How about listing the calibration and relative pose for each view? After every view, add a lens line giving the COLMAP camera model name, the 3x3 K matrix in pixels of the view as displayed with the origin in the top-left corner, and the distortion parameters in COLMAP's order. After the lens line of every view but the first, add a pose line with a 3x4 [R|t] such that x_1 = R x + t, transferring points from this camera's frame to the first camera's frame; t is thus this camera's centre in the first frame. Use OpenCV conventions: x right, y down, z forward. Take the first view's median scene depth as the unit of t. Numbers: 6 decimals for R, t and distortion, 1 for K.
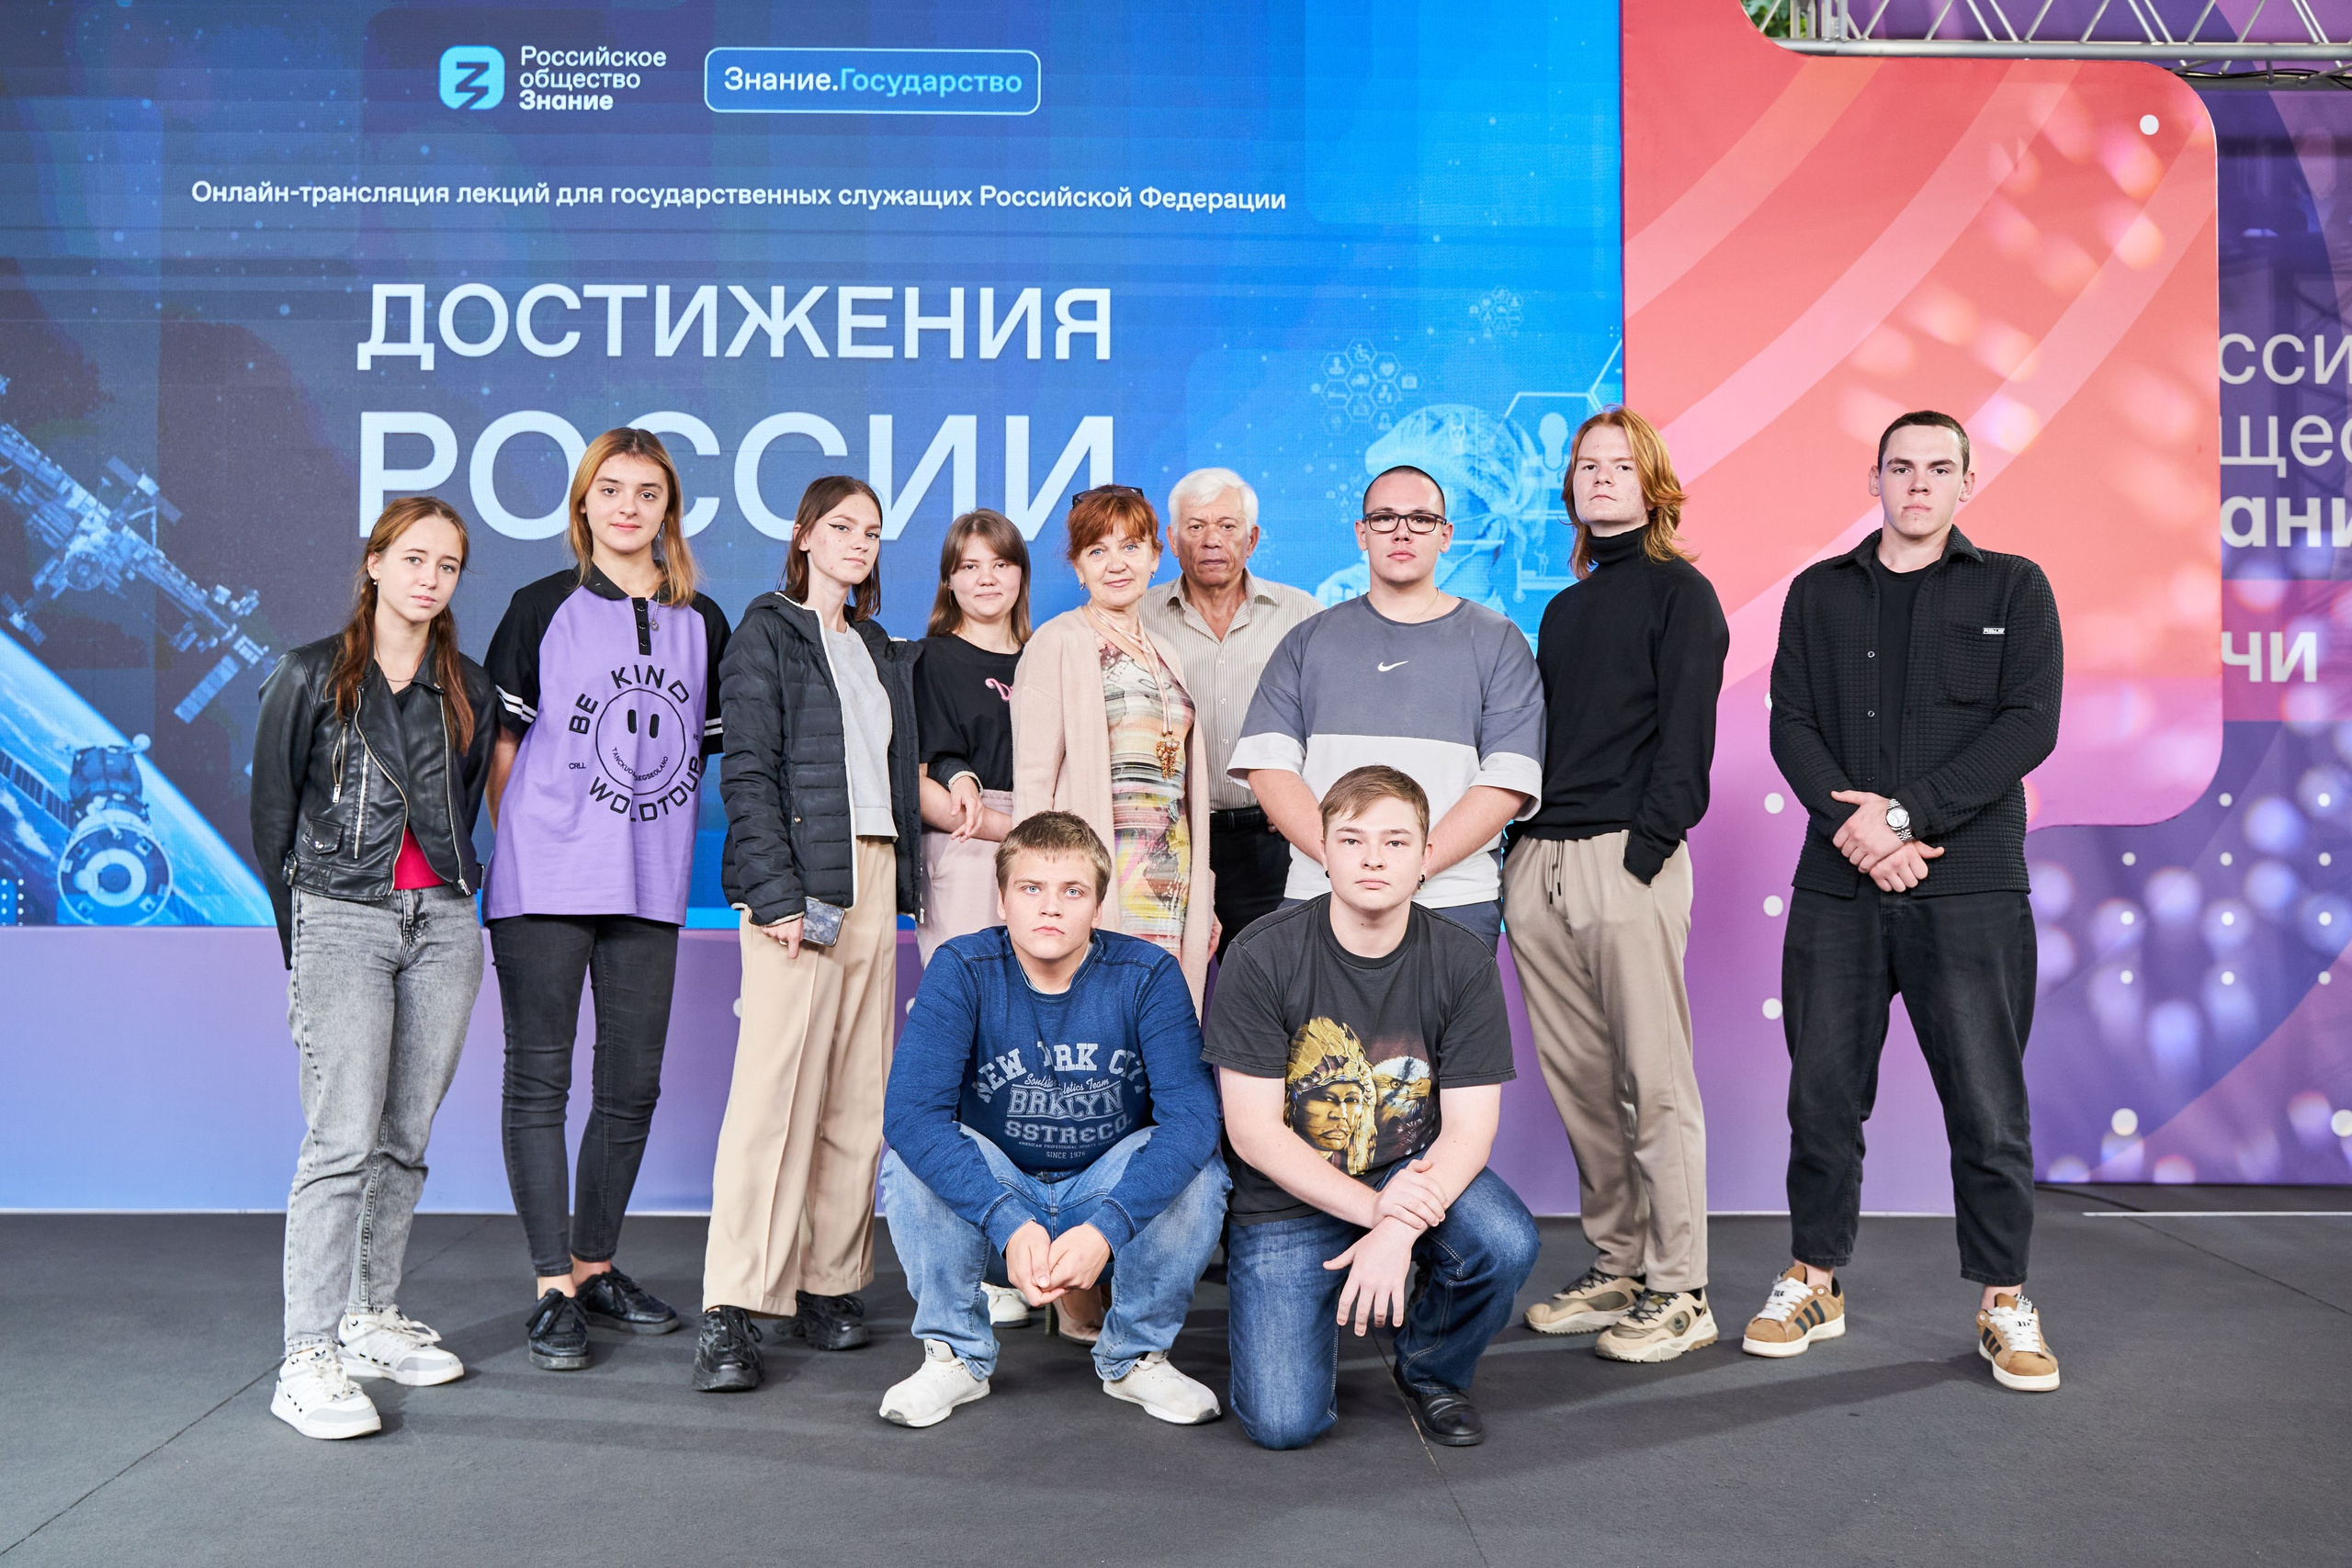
lens RADIAL K [[2170.7, 0, 1183.7], [0, 2170.7, 734.5], [0, 0, 1]] dist [-0.062408, 0.081903]
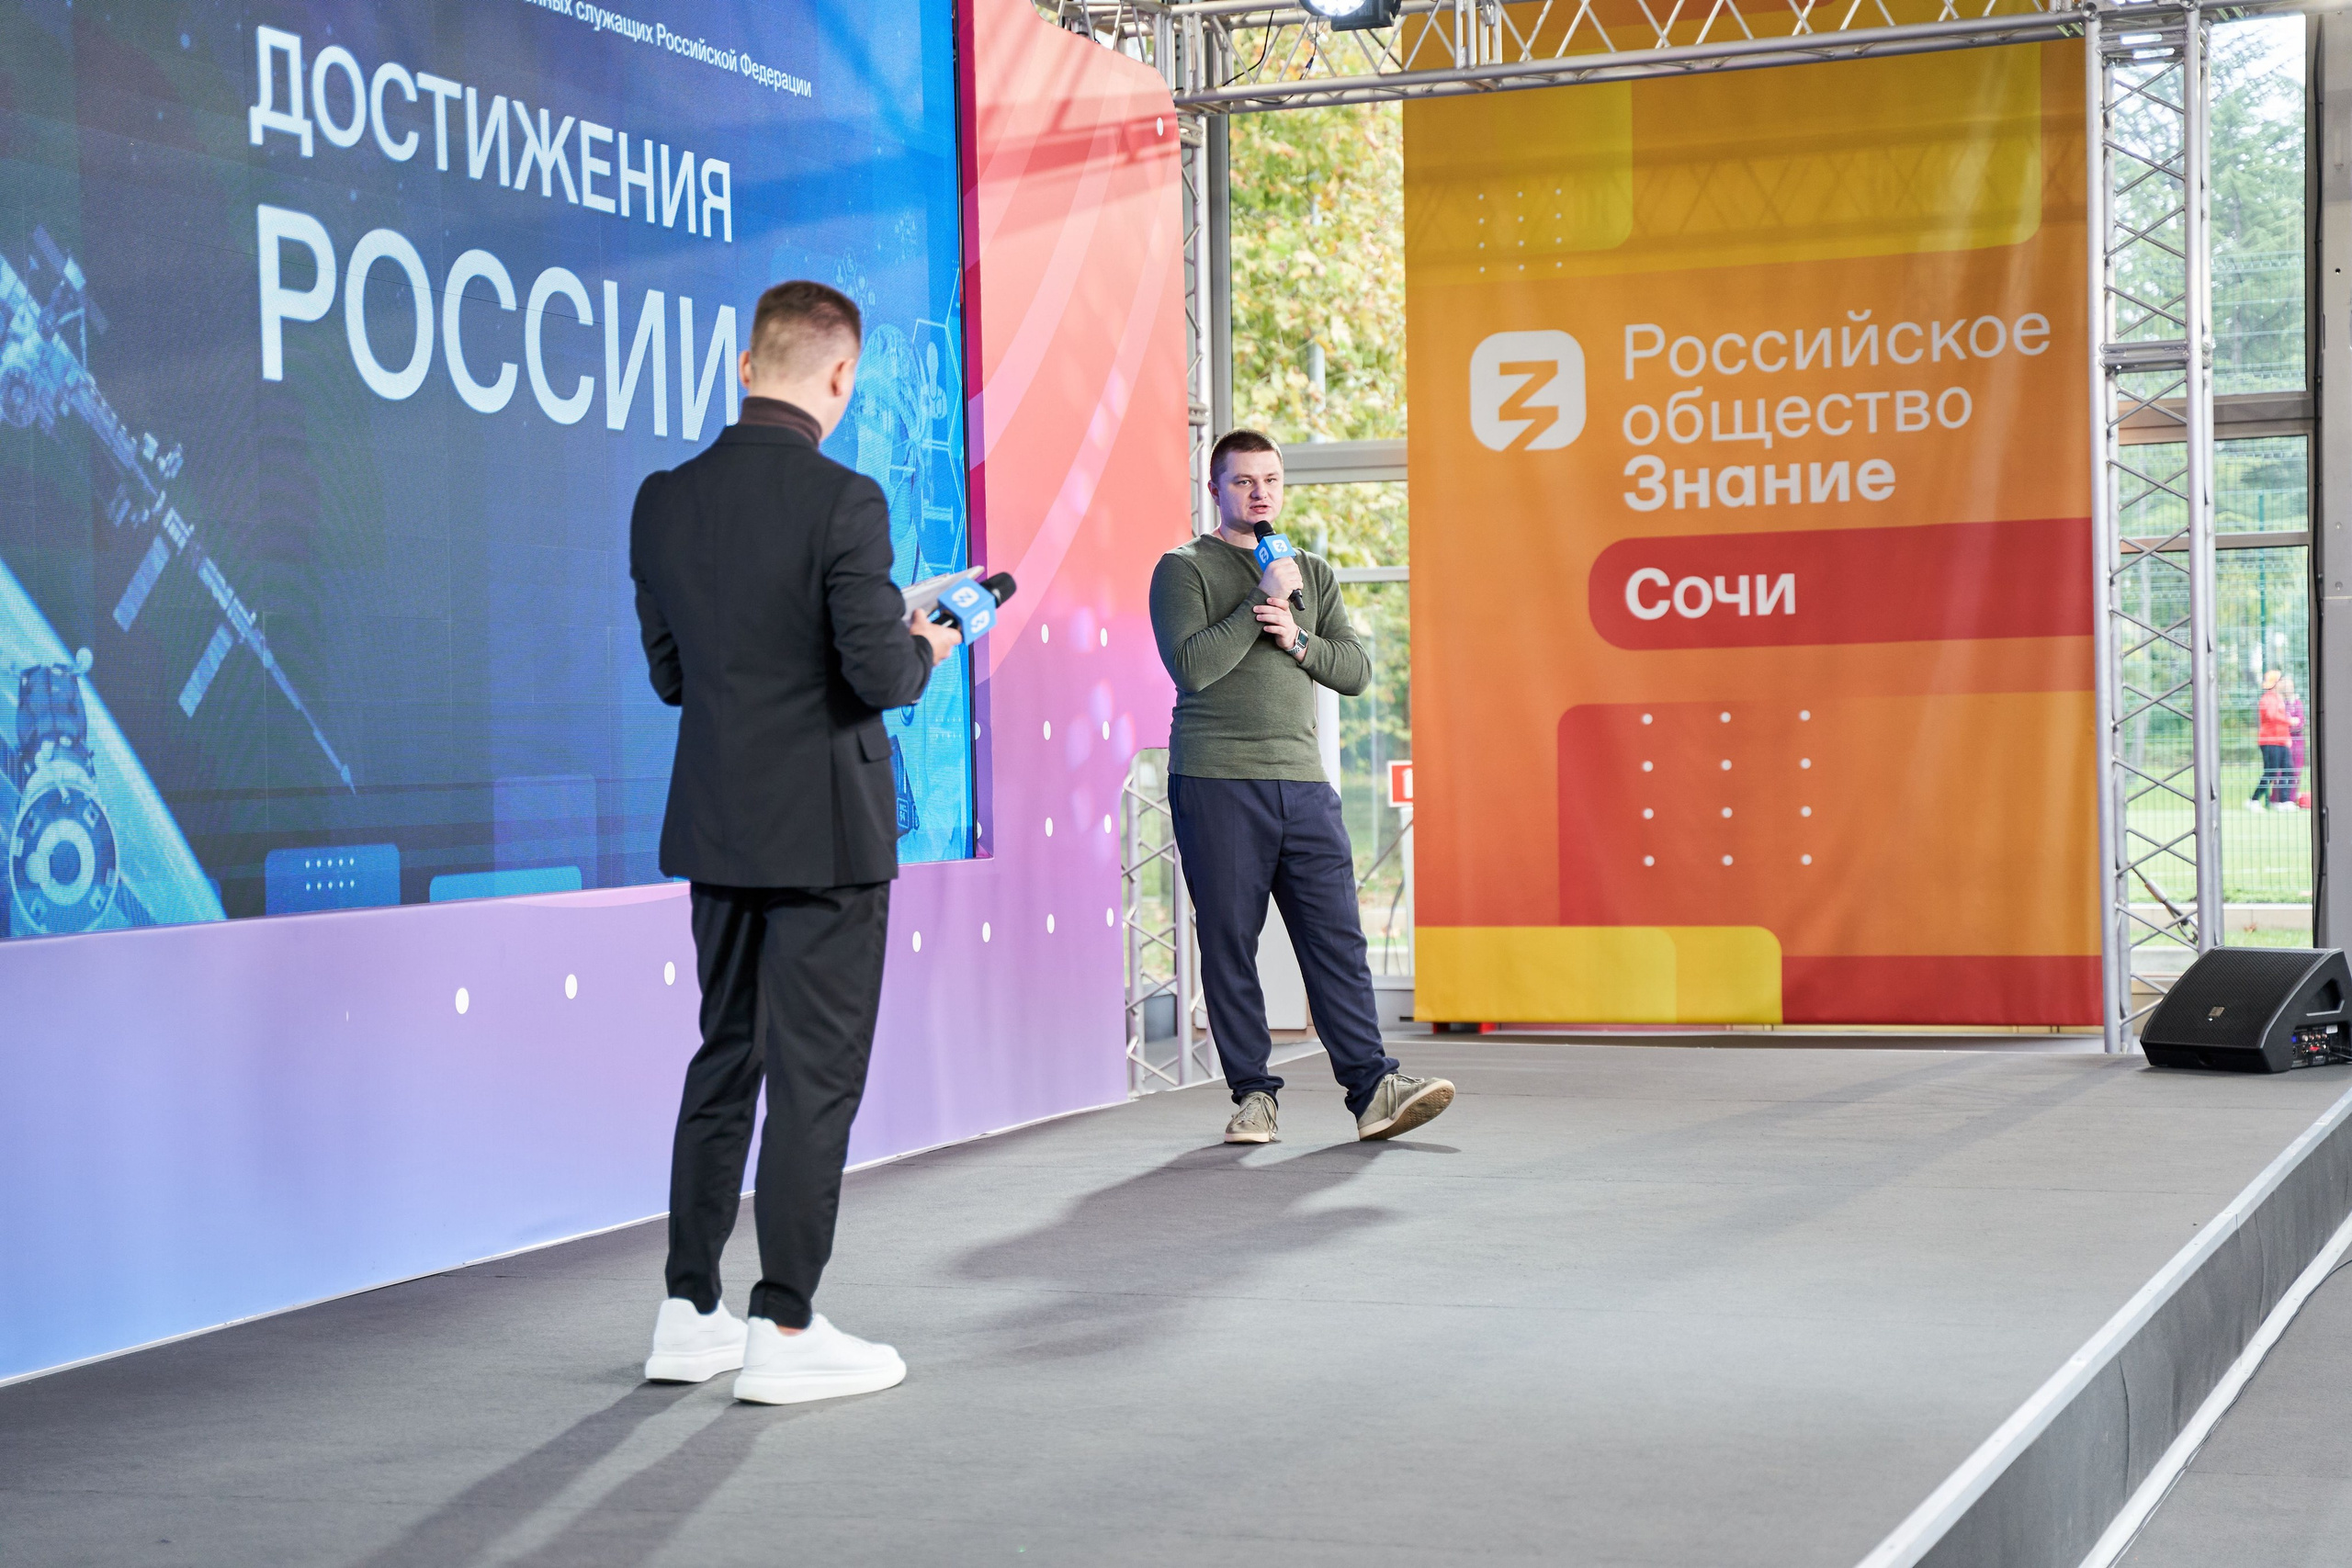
lens RADIAL K [[4003.7, 0, 1176.0], [0, 4003.7, 784.0], [0, 0, 1]] dist [0.190958, 0.207803]
pose [[0.374461, -0.020708, 0.927011, -1.526994], [0.010070, 0.999782, 0.018266, 0.022750], [-0.927188, 0.002495, 0.374588, 0.204917]]
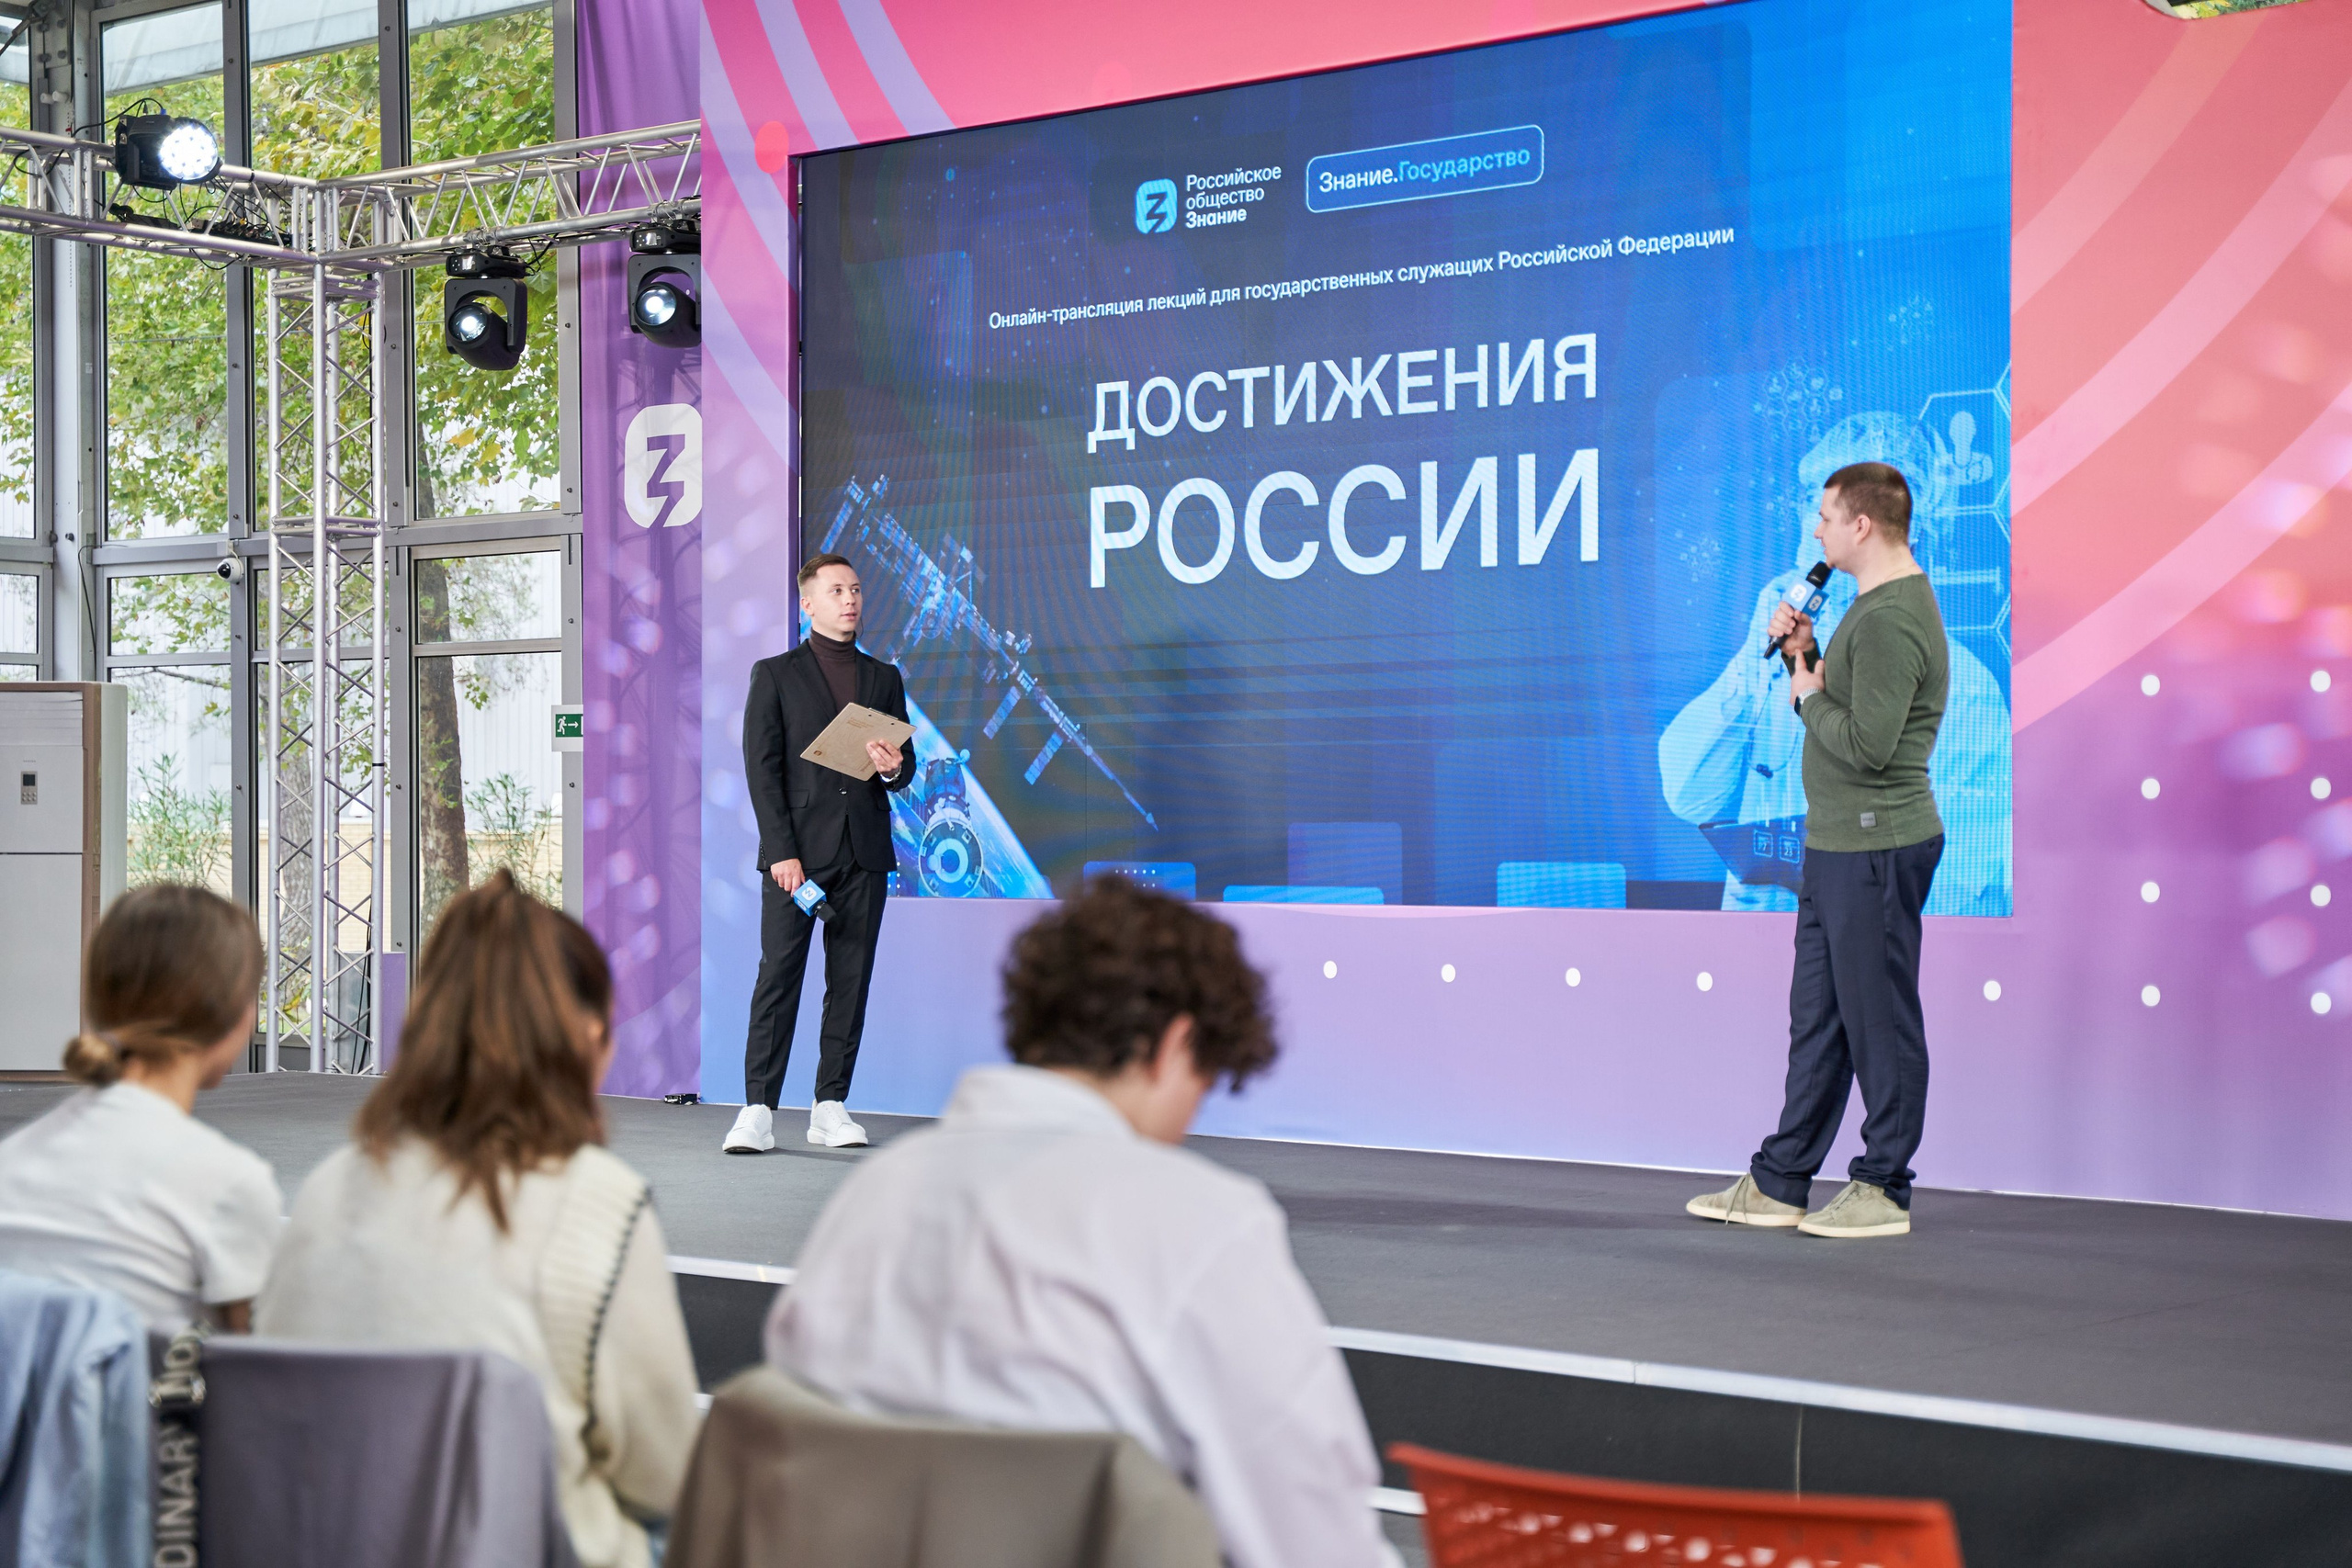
lens RADIAL K [[3788.7, 0, 1169.1], [0, 3788.7, 779.9], [0, 0, 1]] dist [0.154048, 0.204692]
pose [[0.750679, -0.012704, -0.660545, 1.096773], [0.012400, 0.999910, -0.005139, 0.031307], [0.660551, -0.004333, 0.750769, -0.617478]]
